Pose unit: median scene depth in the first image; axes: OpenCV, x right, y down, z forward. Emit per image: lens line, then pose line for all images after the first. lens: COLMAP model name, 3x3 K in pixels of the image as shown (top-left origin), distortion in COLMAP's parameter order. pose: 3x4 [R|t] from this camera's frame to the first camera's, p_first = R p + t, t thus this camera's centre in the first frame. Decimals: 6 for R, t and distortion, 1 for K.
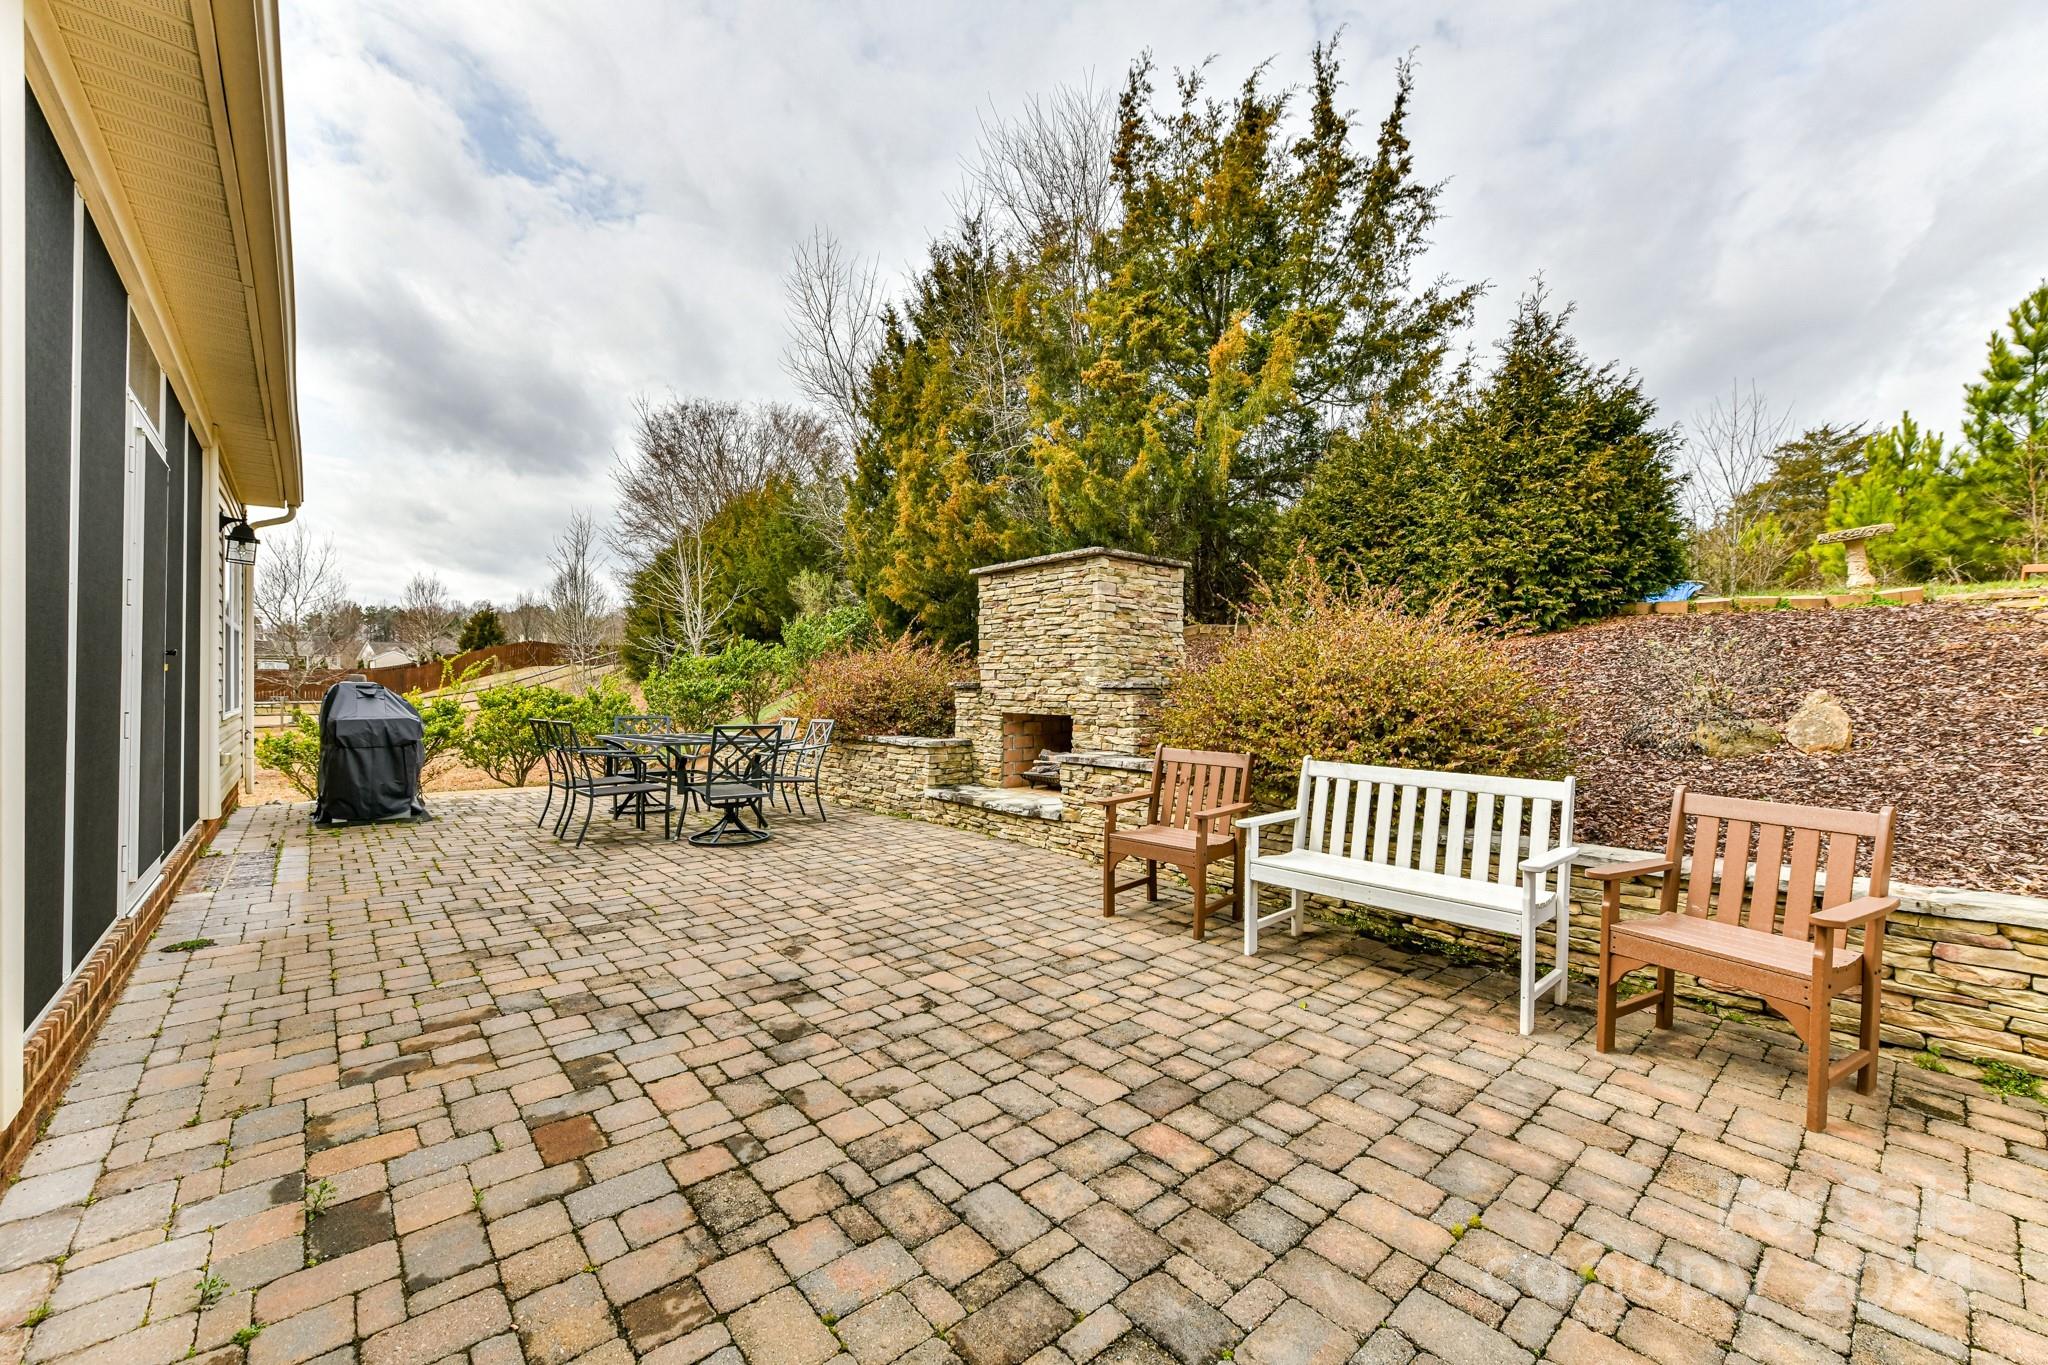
lens RADIAL K [[806.2, 0, 1027.9], [0, 806.2, 684.2], [0, 0, 1]] dist [0.009728, -0.005813]
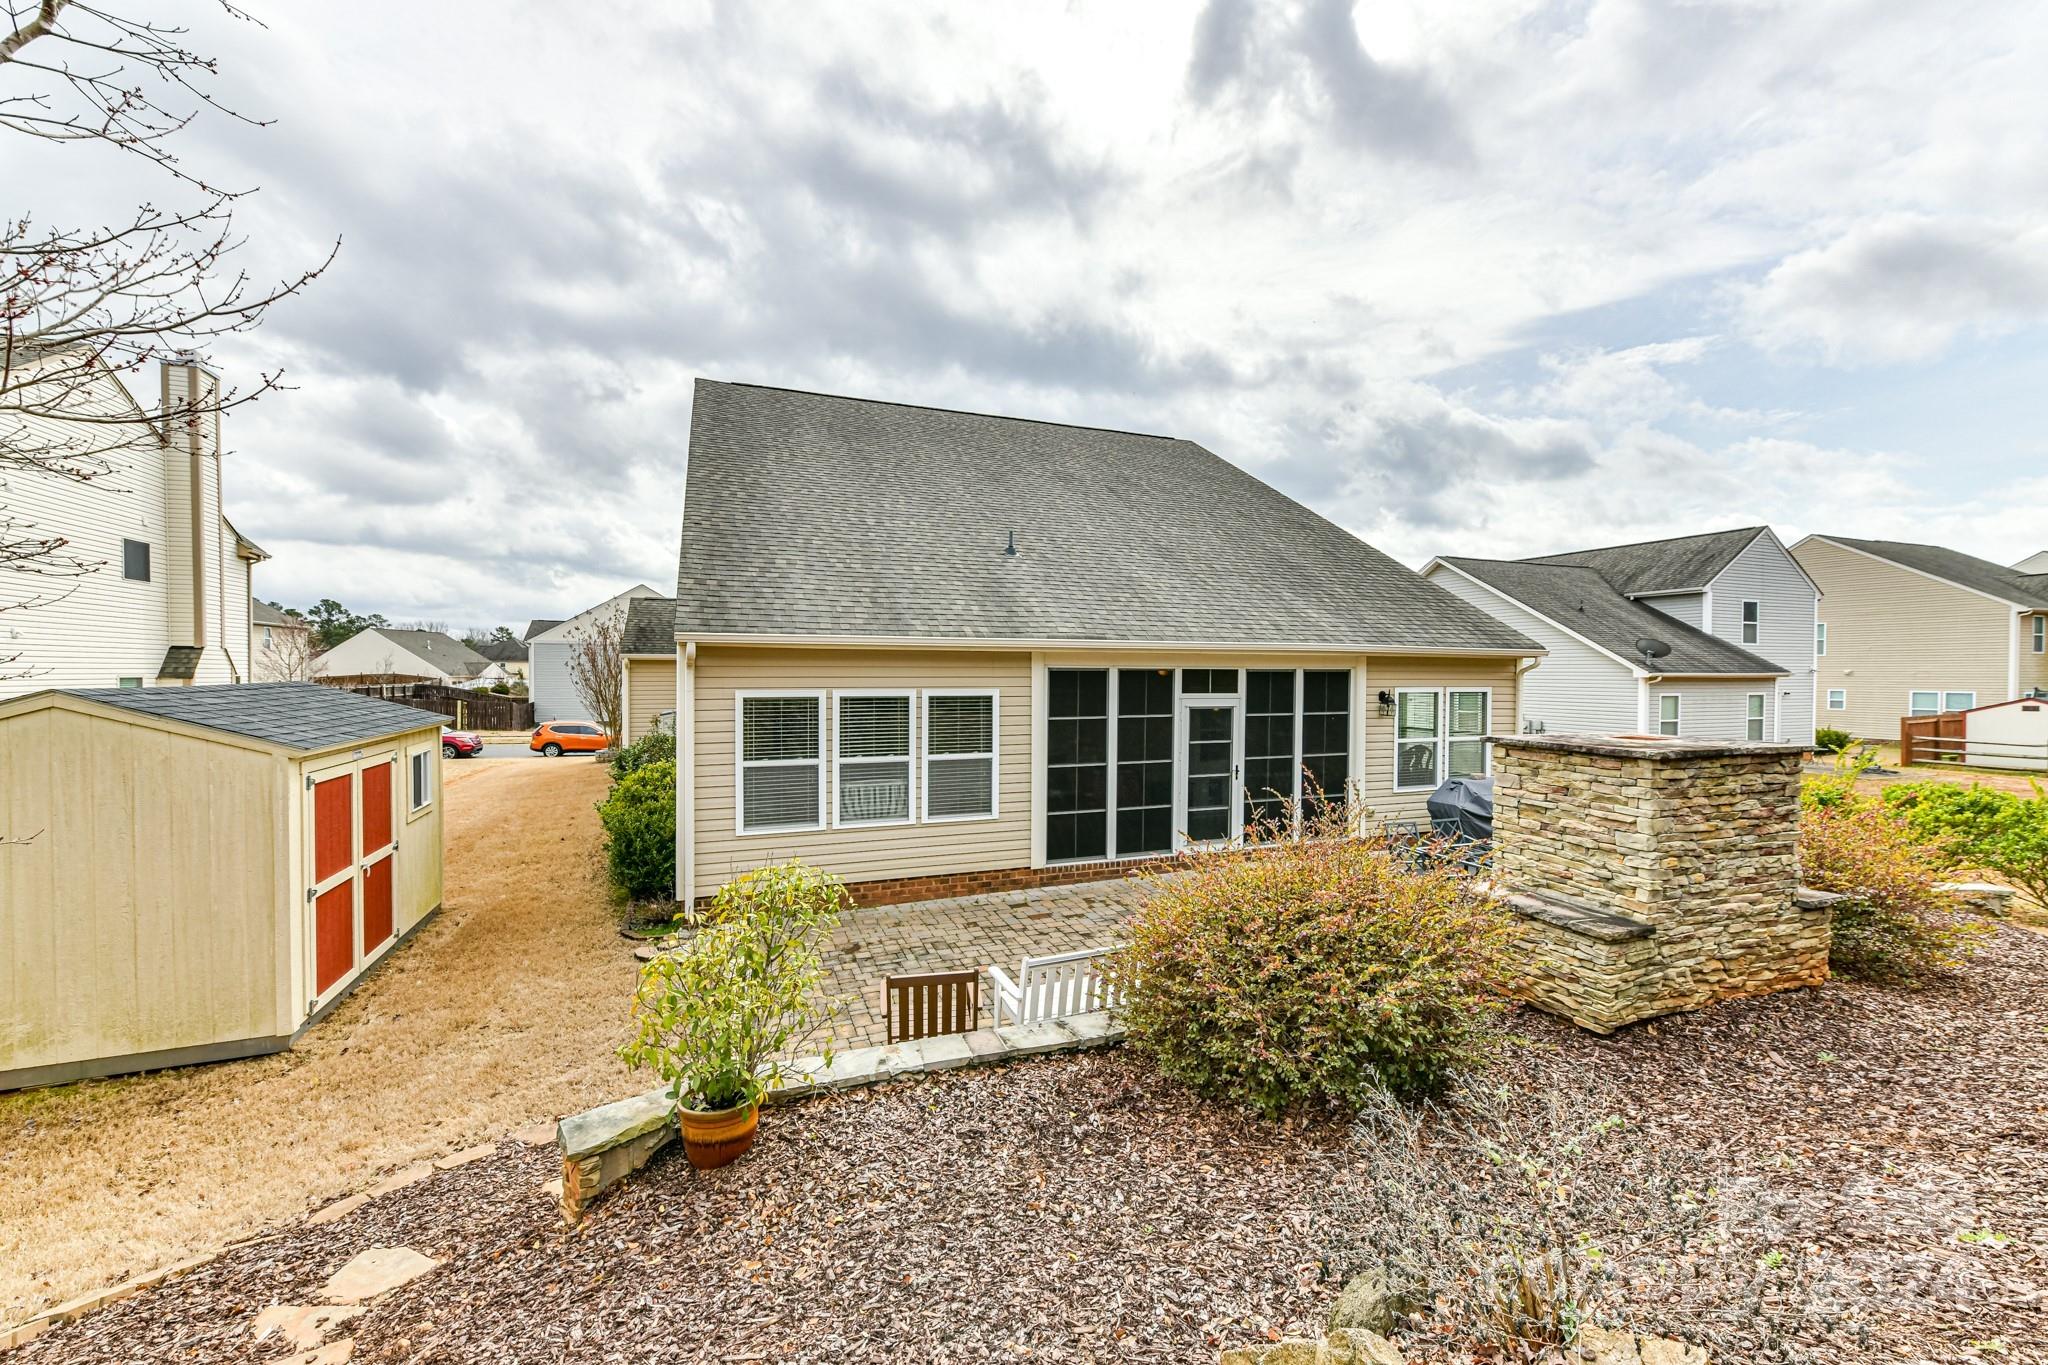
lens RADIAL K [[806.2, 0, 1027.9], [0, 806.2, 684.2], [0, 0, 1]] dist [0.009728, -0.005813]
pose [[-0.348406, 0.012926, -0.937254, 1.670812], [-0.006758, 0.999844, 0.016302, -0.350354], [0.937319, 0.012014, -0.348265, 1.197553]]
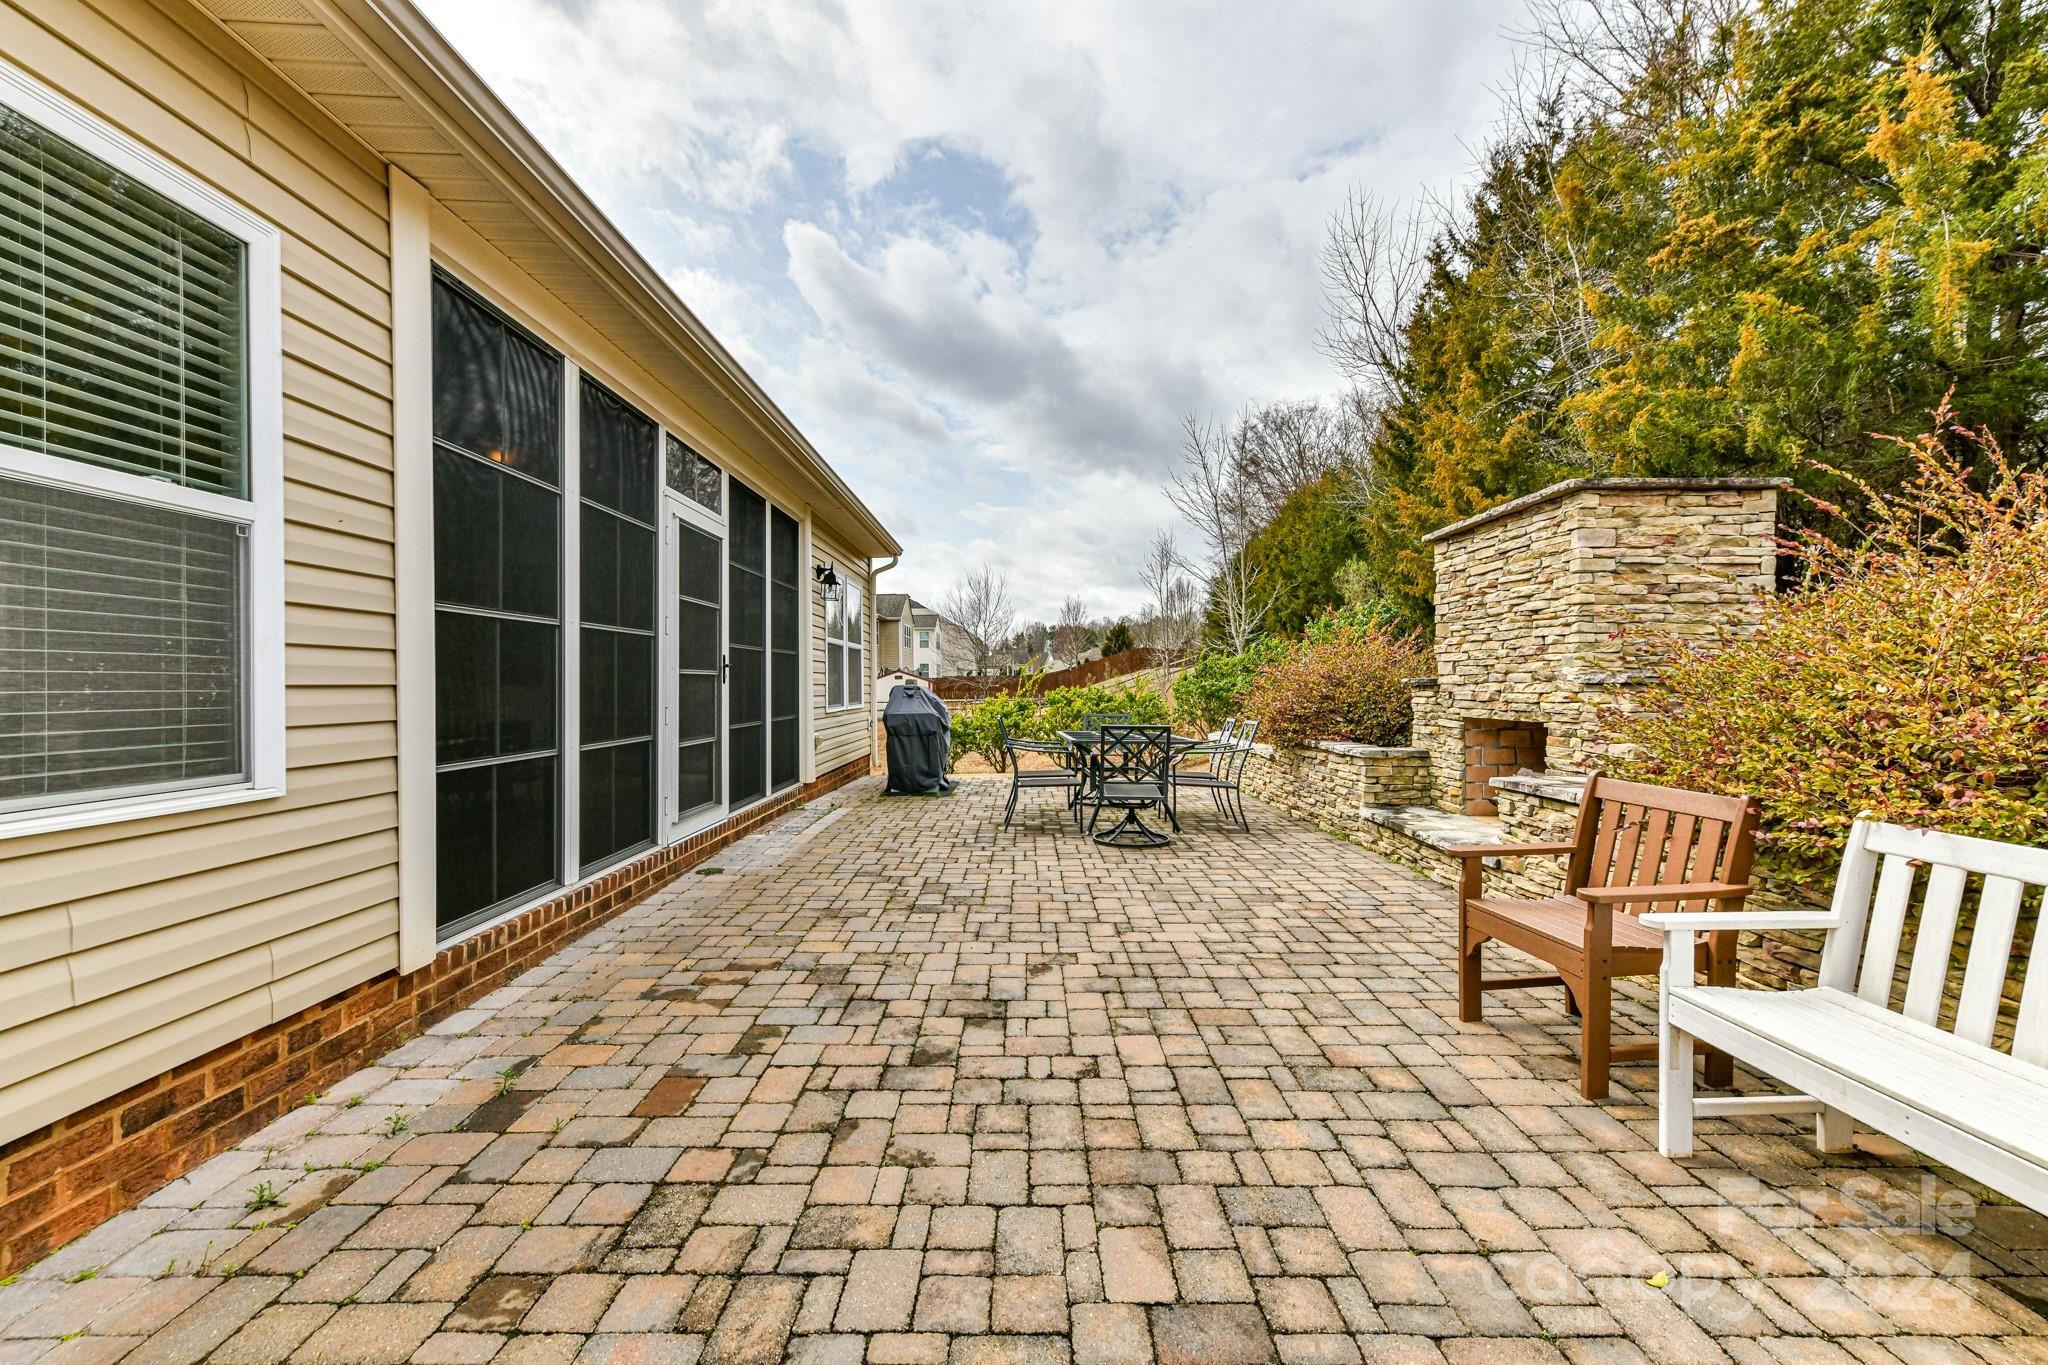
lens RADIAL K [[806.2, 0, 1027.9], [0, 806.2, 684.2], [0, 0, 1]] dist [0.009728, -0.005813]
pose [[0.753762, -0.009989, -0.657071, 0.271152], [0.010984, 0.999936, -0.002601, 0.002525], [0.657055, -0.005256, 0.753824, 0.247143]]
